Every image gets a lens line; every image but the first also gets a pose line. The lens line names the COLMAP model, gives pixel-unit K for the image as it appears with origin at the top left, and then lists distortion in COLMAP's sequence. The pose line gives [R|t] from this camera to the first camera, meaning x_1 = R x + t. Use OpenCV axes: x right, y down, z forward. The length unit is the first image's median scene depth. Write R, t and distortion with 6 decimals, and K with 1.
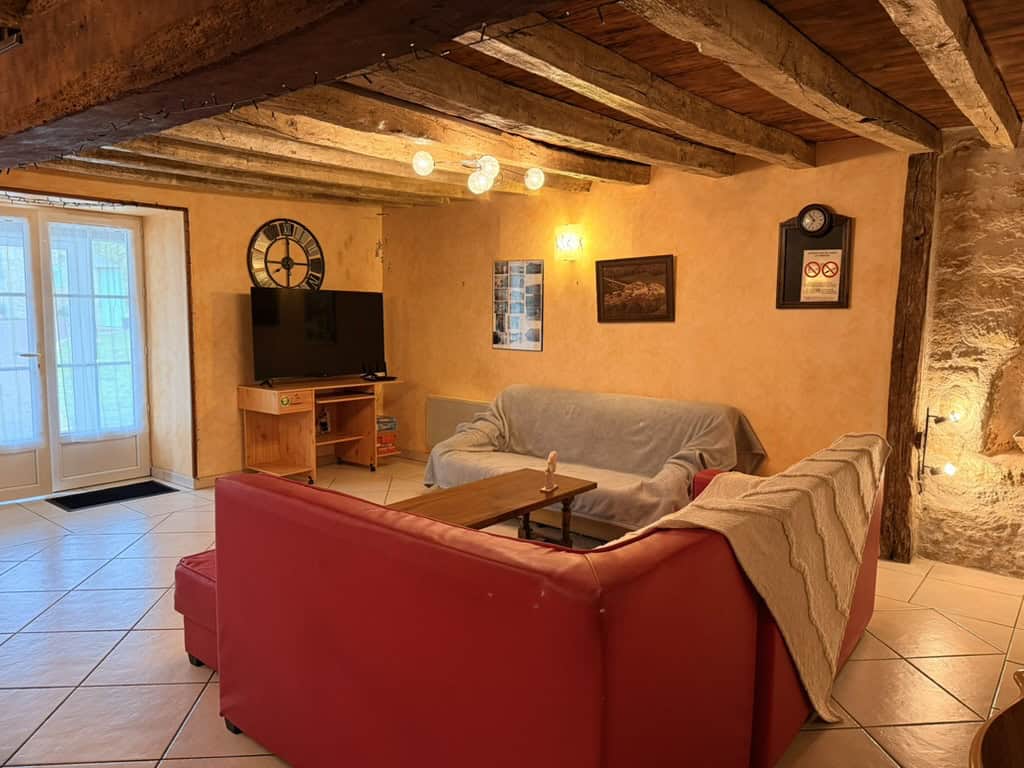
lens RADIAL K [[720.3, 0, 513.5], [0, 720.3, 390.9], [0, 0, 1]] dist [0.047312, -0.062781]
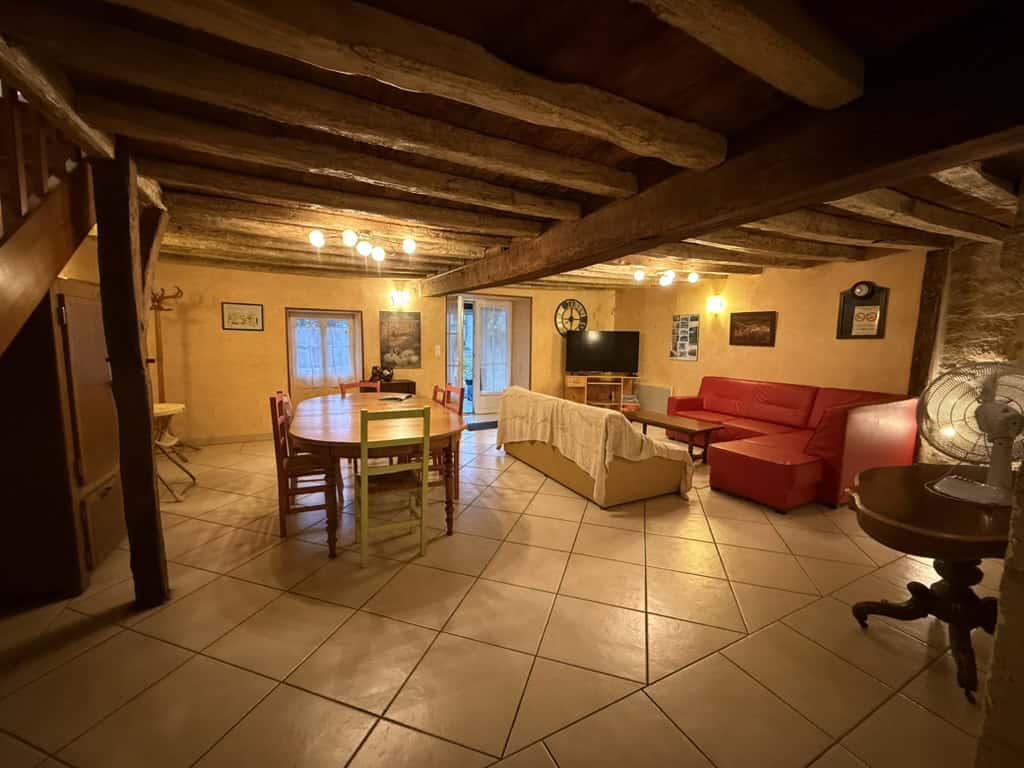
lens RADIAL K [[405.9, 0, 512.7], [0, 405.9, 379.5], [0, 0, 1]] dist [-0.001653, 0.000051]
pose [[0.919515, 0.036530, -0.391354, 0.015401], [-0.044146, 0.998970, -0.010479, 0.032973], [0.390569, 0.026913, 0.920180, -0.235863]]
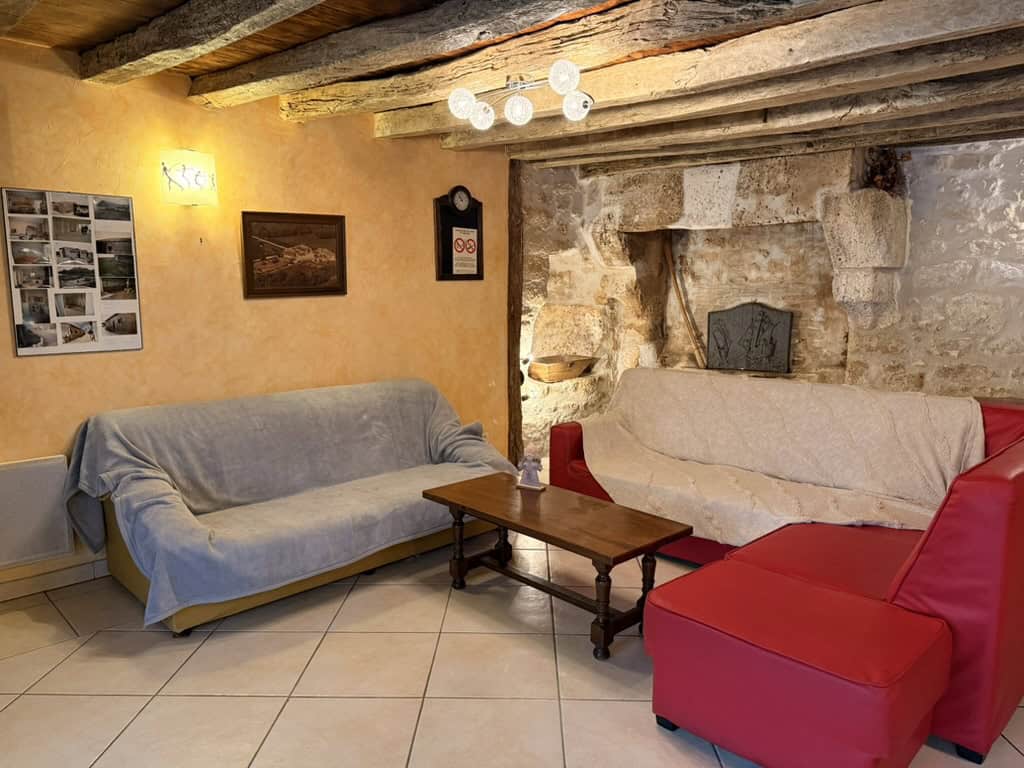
lens RADIAL K [[720.3, 0, 518.6], [0, 720.3, 386.0], [0, 0, 1]] dist [0.047312, -0.062781]
pose [[0.082060, -0.154133, 0.984637, -0.642269], [0.105432, 0.983767, 0.145210, -0.094265], [-0.991035, 0.091896, 0.096979, 0.737040]]
